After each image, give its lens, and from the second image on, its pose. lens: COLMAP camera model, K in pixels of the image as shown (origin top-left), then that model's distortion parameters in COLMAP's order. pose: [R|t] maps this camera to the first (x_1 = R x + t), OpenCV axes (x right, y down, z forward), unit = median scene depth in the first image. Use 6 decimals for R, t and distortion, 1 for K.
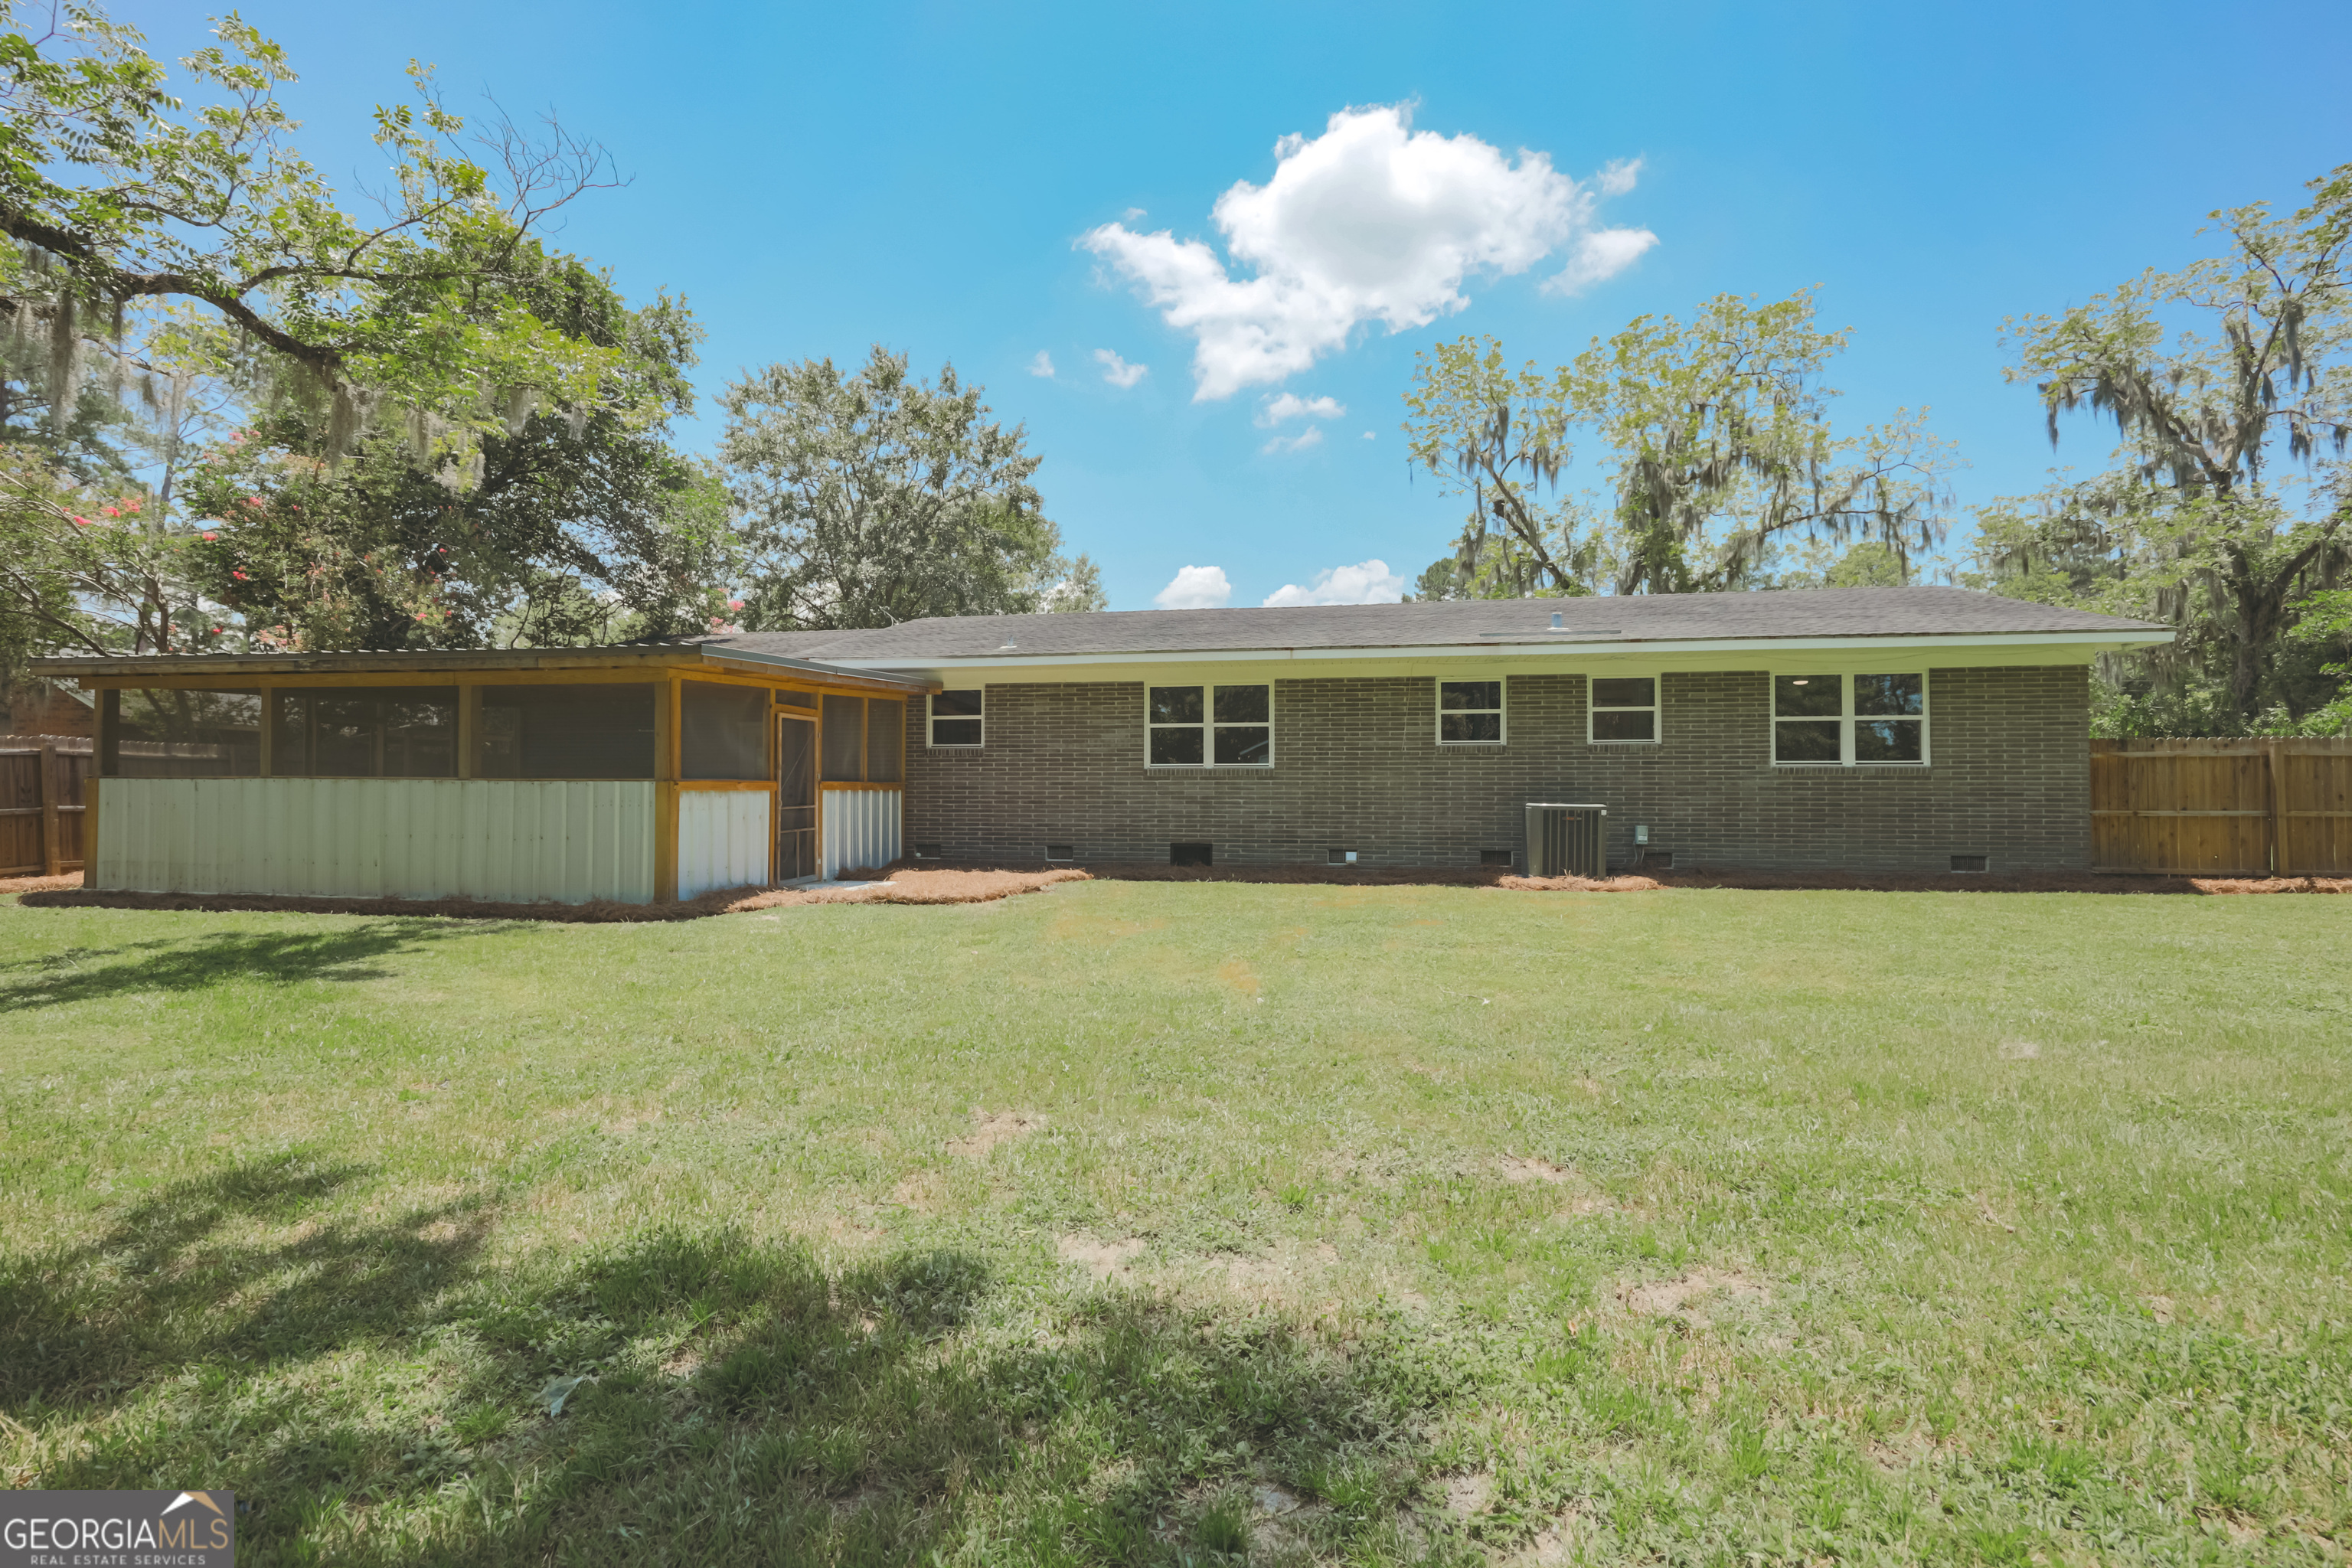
lens RADIAL K [[1006.6, 0, 1176.8], [0, 1006.6, 778.9], [0, 0, 1]] dist [0.007772, -0.001194]
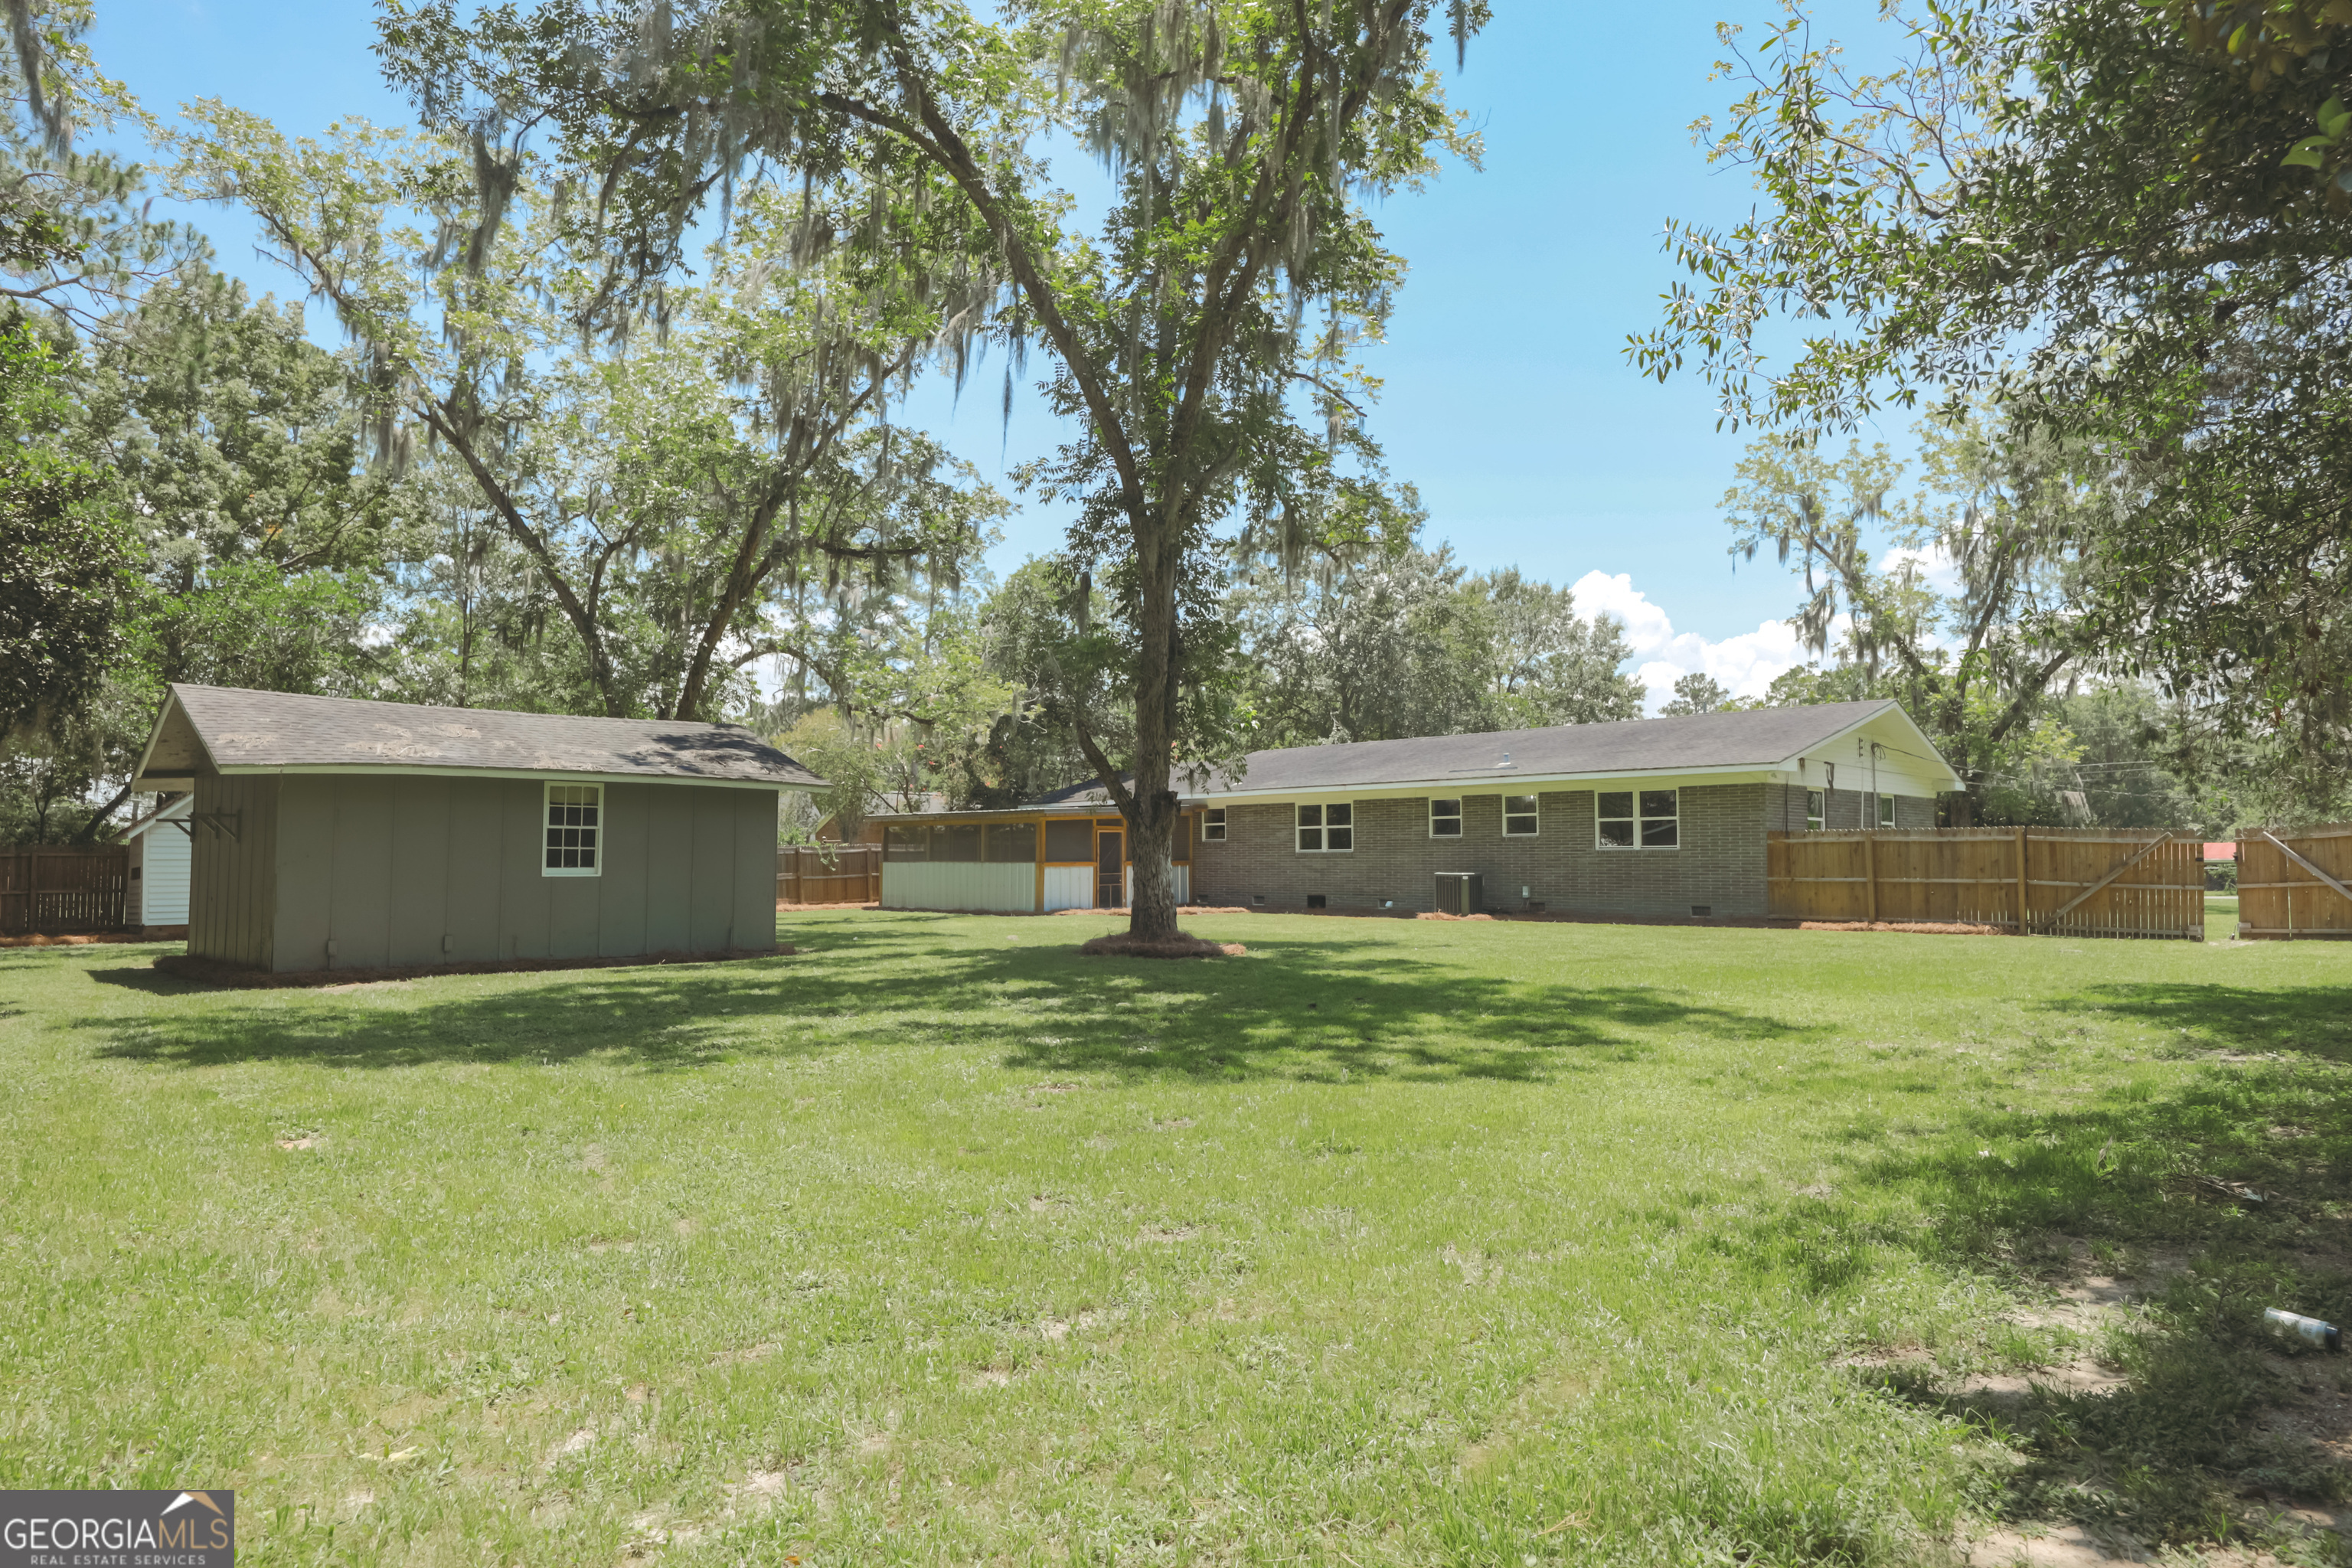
lens RADIAL K [[1359.3, 0, 1175.6], [0, 1359.3, 784.5], [0, 0, 1]] dist [0.002058, 0.000130]
pose [[0.812608, -0.037314, -0.581615, 1.245590], [0.014170, 0.998918, -0.044287, -0.028128], [0.582638, 0.027746, 0.812258, -1.100642]]
